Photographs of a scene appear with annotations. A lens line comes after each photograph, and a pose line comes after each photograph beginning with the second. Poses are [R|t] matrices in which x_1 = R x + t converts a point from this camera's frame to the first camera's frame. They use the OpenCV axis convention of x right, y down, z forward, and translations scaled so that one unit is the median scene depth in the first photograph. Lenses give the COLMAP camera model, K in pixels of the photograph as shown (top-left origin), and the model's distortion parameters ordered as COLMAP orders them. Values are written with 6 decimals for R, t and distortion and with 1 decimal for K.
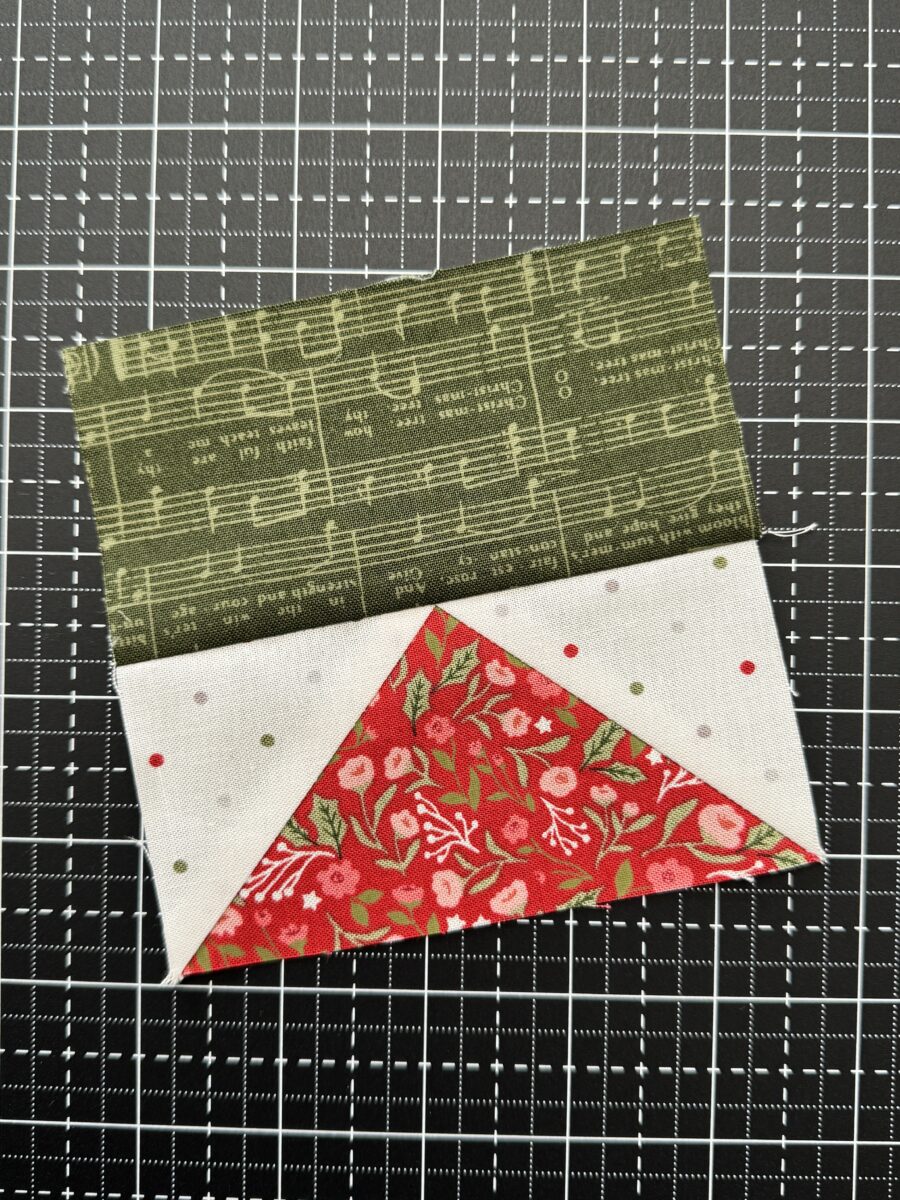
lens RADIAL K [[1087.5, 0, 528.7], [0, 1087.5, 596.6], [0, 0, 1]] dist [-0.037017, -0.006682]
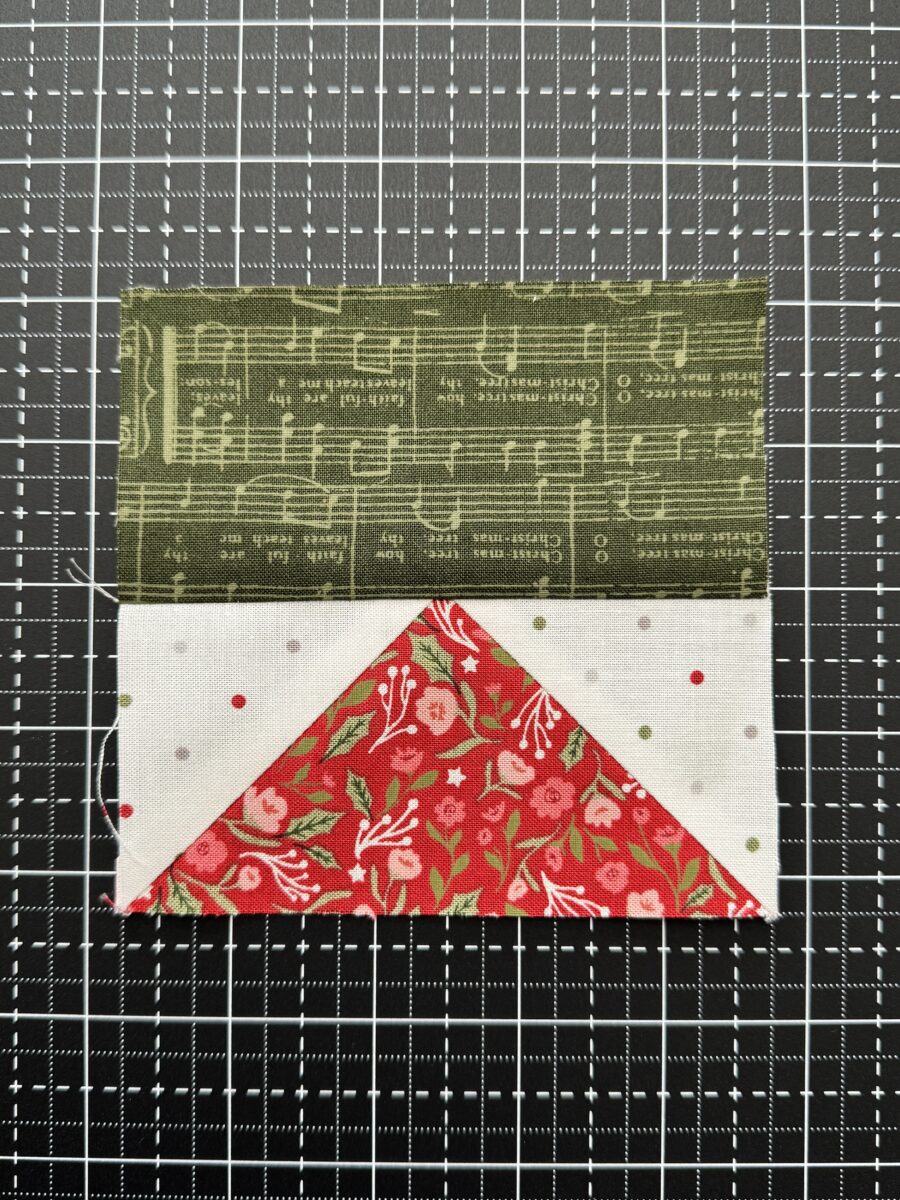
lens RADIAL K [[1082.1, 0, 390.3], [0, 1082.1, 603.2], [0, 0, 1]] dist [-0.039515, -0.000653]
pose [[0.999935, -0.010626, 0.004054, -0.213400], [0.010694, 0.999792, -0.017357, -0.003379], [-0.003869, 0.017399, 0.999841, 0.002579]]
